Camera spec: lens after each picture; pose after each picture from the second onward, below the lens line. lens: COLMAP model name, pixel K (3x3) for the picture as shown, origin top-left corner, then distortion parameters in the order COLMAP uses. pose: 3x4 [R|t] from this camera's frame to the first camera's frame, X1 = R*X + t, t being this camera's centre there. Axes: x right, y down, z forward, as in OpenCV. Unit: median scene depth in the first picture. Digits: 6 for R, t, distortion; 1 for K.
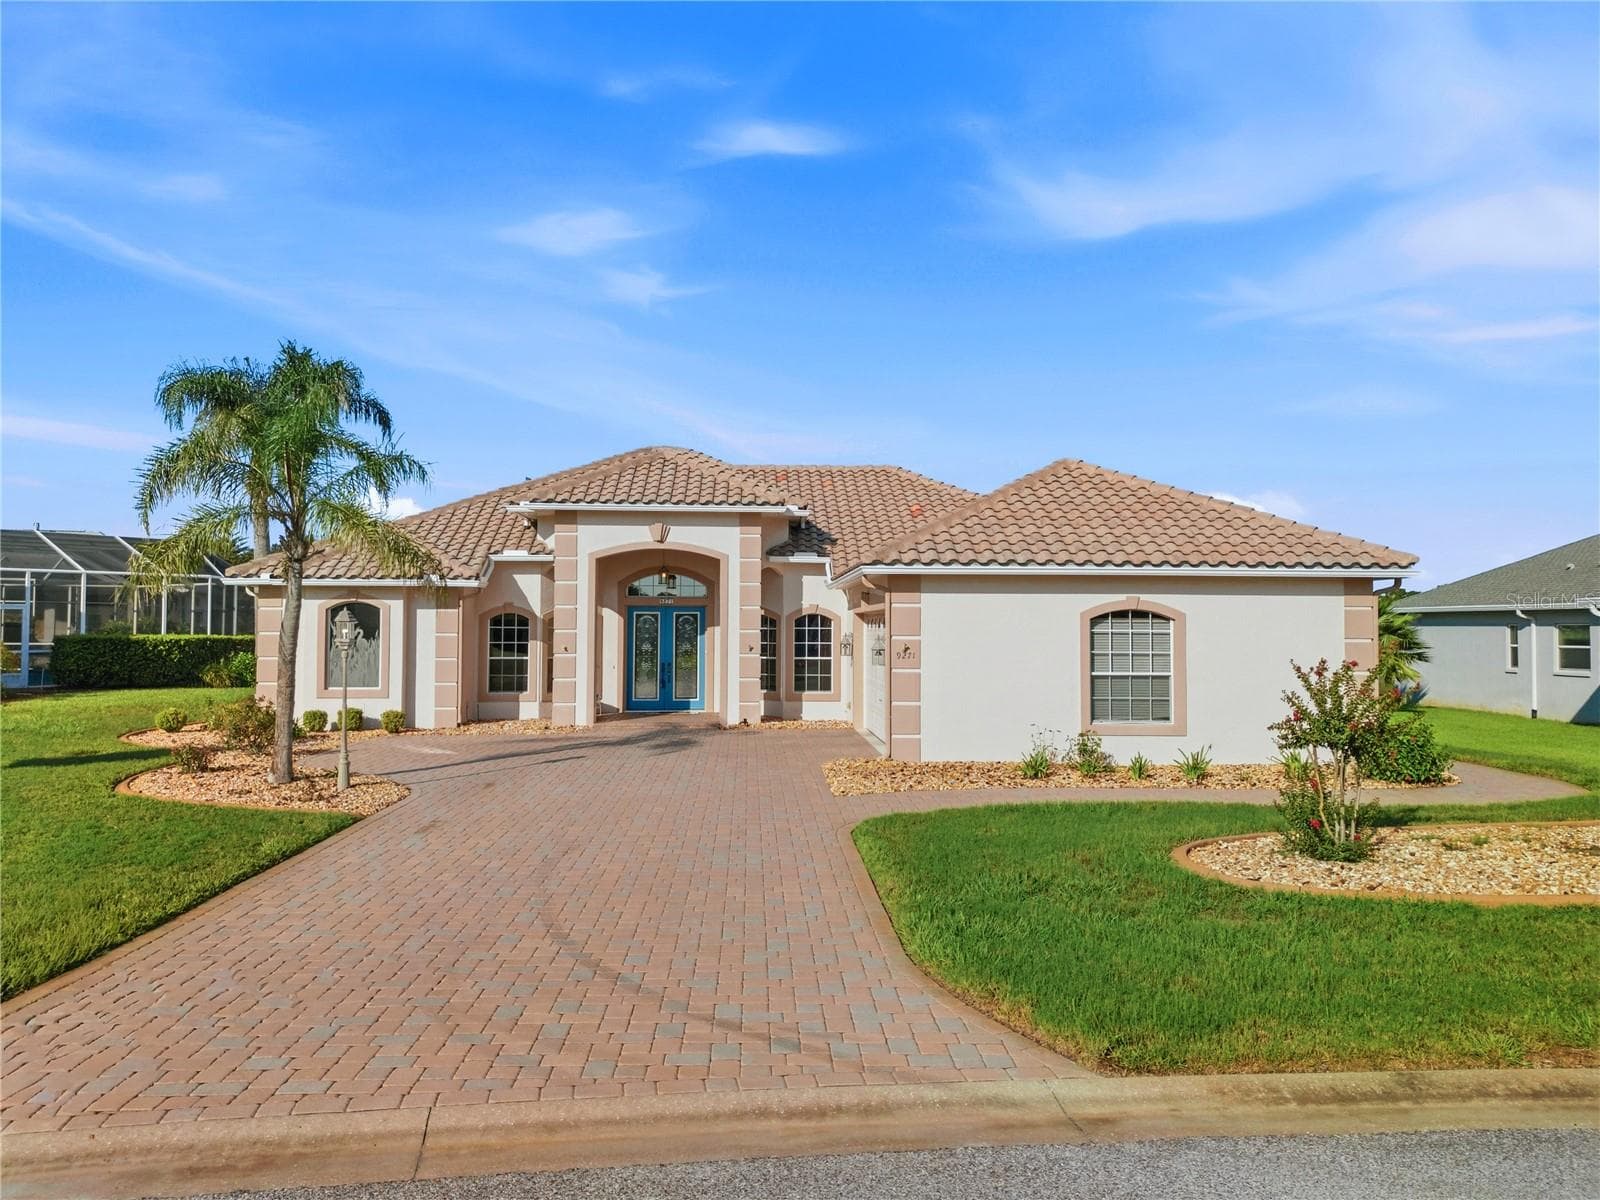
lens RADIAL K [[1187.5, 0, 800.0], [0, 1187.5, 600.0], [0, 0, 1]] dist [0.028165, -0.006679]
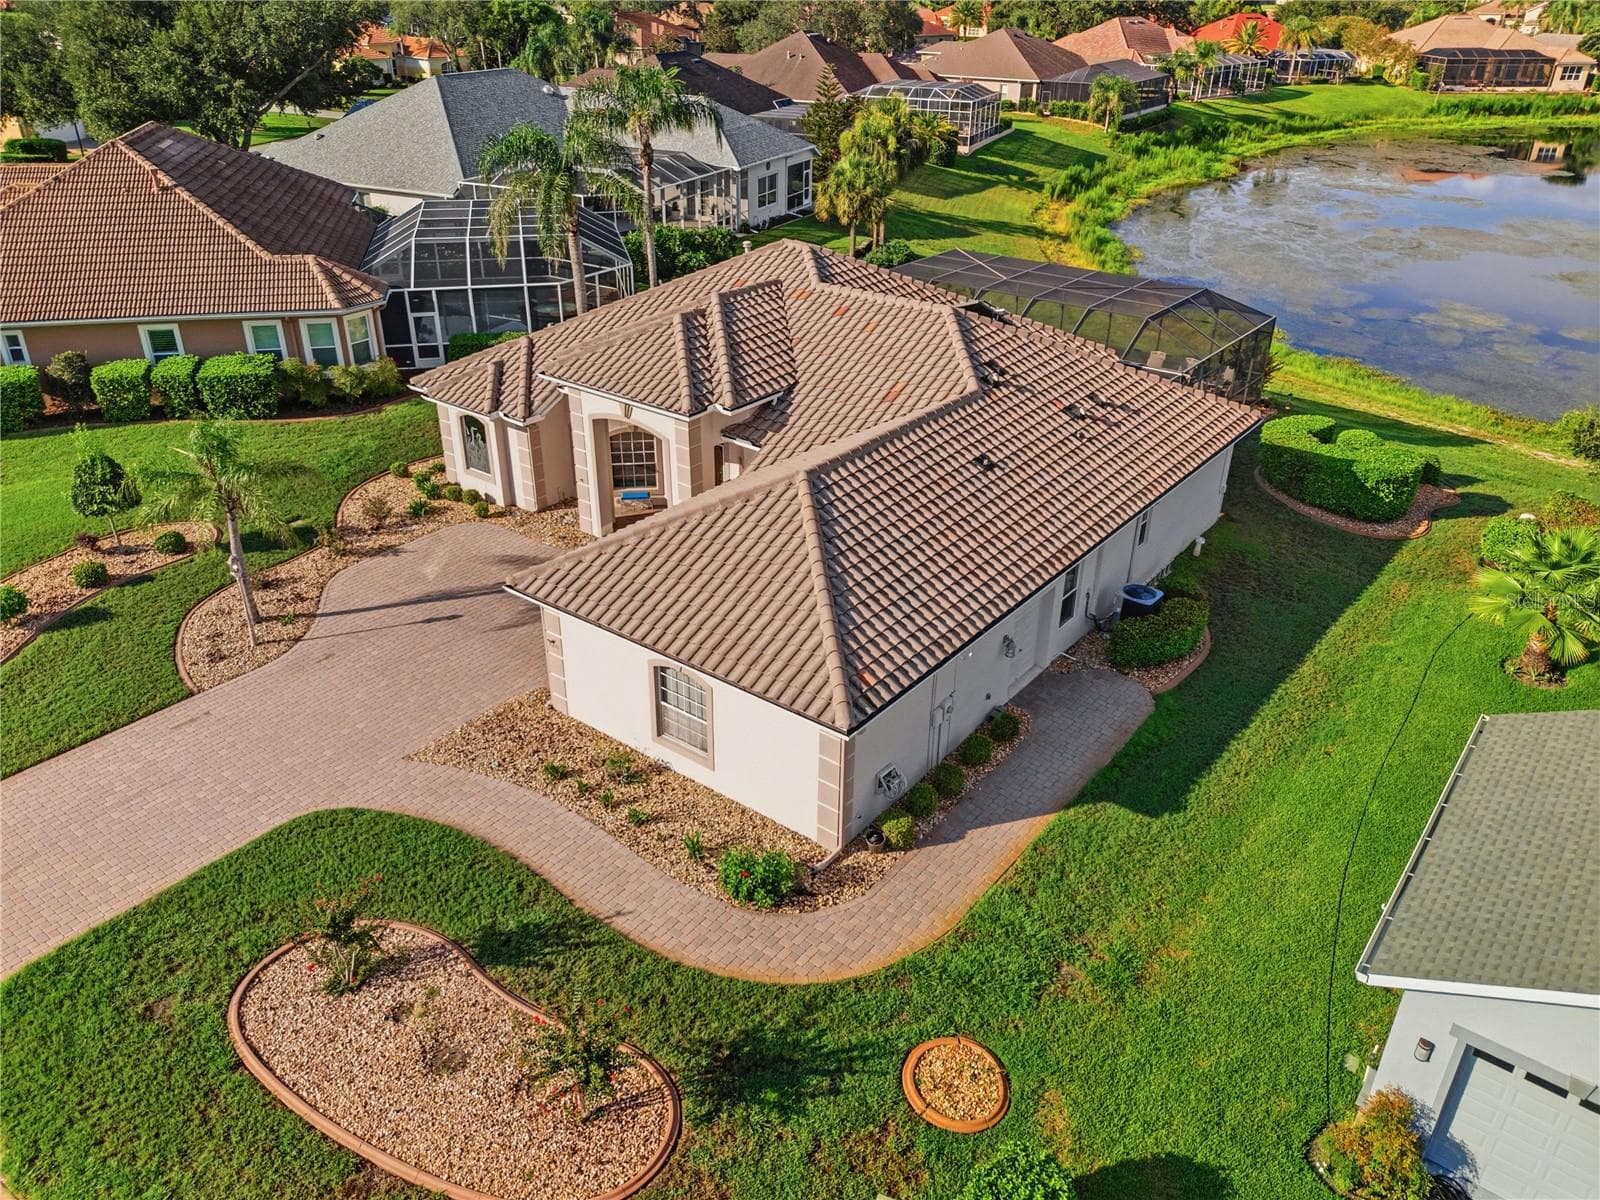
lens RADIAL K [[1187.5, 0, 800.0], [0, 1187.5, 600.0], [0, 0, 1]] dist [0.028165, -0.006679]
pose [[0.761195, 0.312872, -0.568061, 0.747065], [-0.003165, 0.877712, 0.479178, -0.456565], [0.648515, -0.362950, 0.669100, 0.214655]]
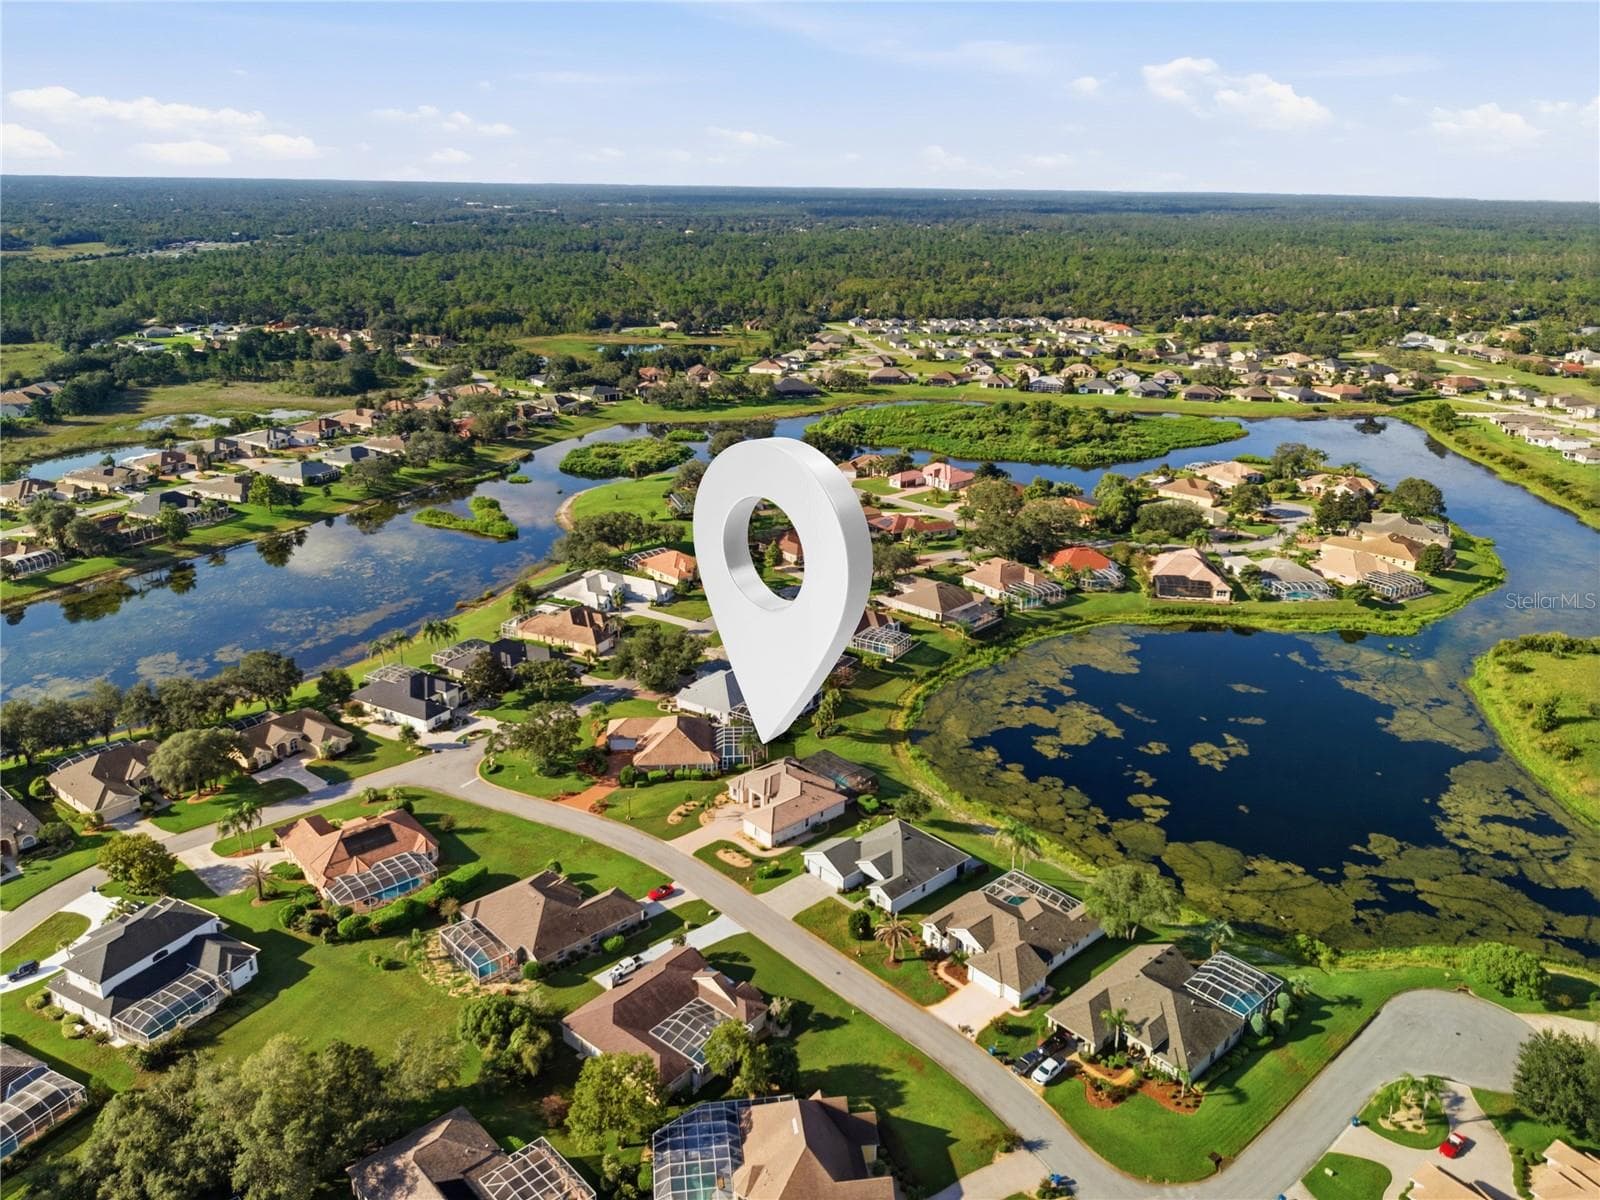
lens RADIAL K [[1172.6, 0, 800.0], [0, 1172.6, 600.0], [0, 0, 1]] dist [0.070427, -0.042944]
pose [[0.647979, 0.261313, -0.715430, 6.011175], [-0.007007, 0.941310, 0.337470, -4.382963], [0.761626, -0.213661, 0.611780, -3.858725]]
